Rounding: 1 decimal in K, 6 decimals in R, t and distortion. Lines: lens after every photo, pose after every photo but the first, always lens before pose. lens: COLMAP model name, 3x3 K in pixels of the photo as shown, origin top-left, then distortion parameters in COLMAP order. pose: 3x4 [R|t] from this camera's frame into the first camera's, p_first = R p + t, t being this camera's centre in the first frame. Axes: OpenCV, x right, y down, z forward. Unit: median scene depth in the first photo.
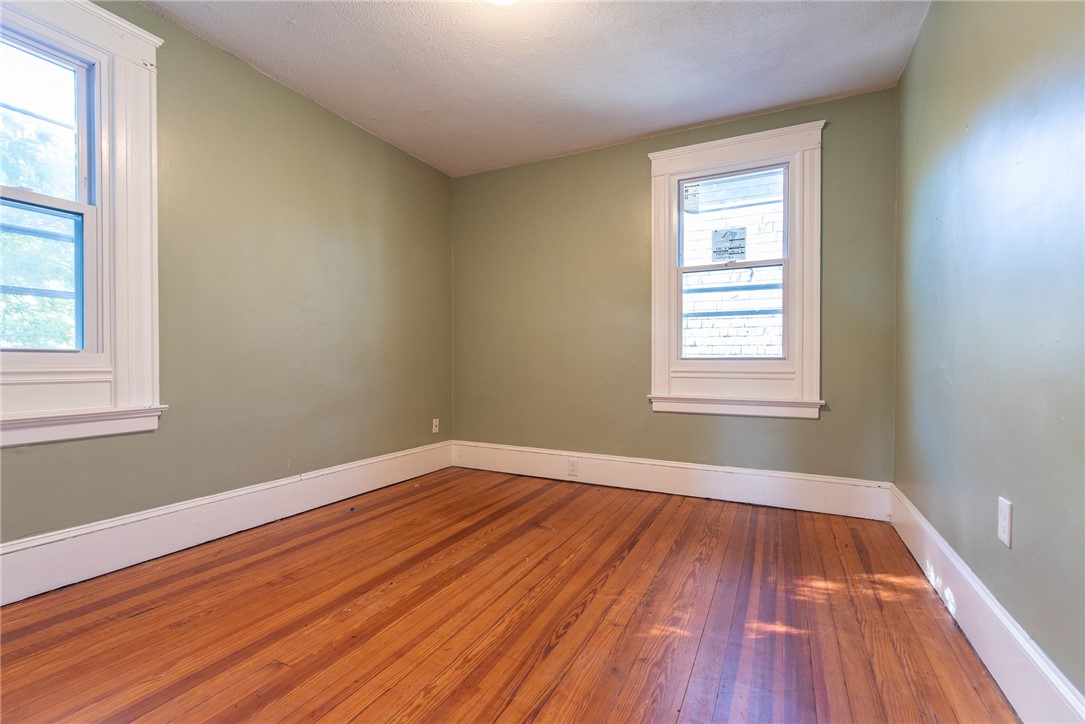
lens RADIAL K [[475.8, 0, 545.5], [0, 475.8, 365.3], [0, 0, 1]] dist [0.000001, -0.000252]
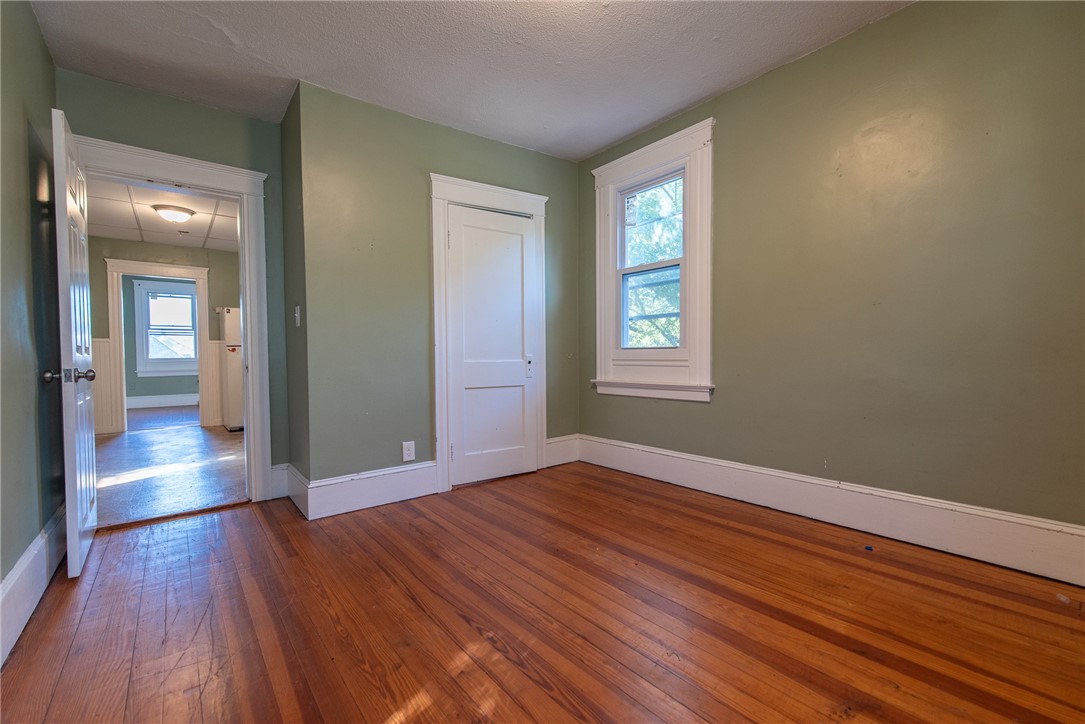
lens RADIAL K [[465.5, 0, 542.6], [0, 465.5, 365.8], [0, 0, 1]] dist [-0.000668, -0.000119]
pose [[-0.426581, 0.025962, -0.904077, 0.627910], [0.007904, 0.999657, 0.024977, -0.009396], [0.904415, 0.003508, -0.426640, 1.139118]]
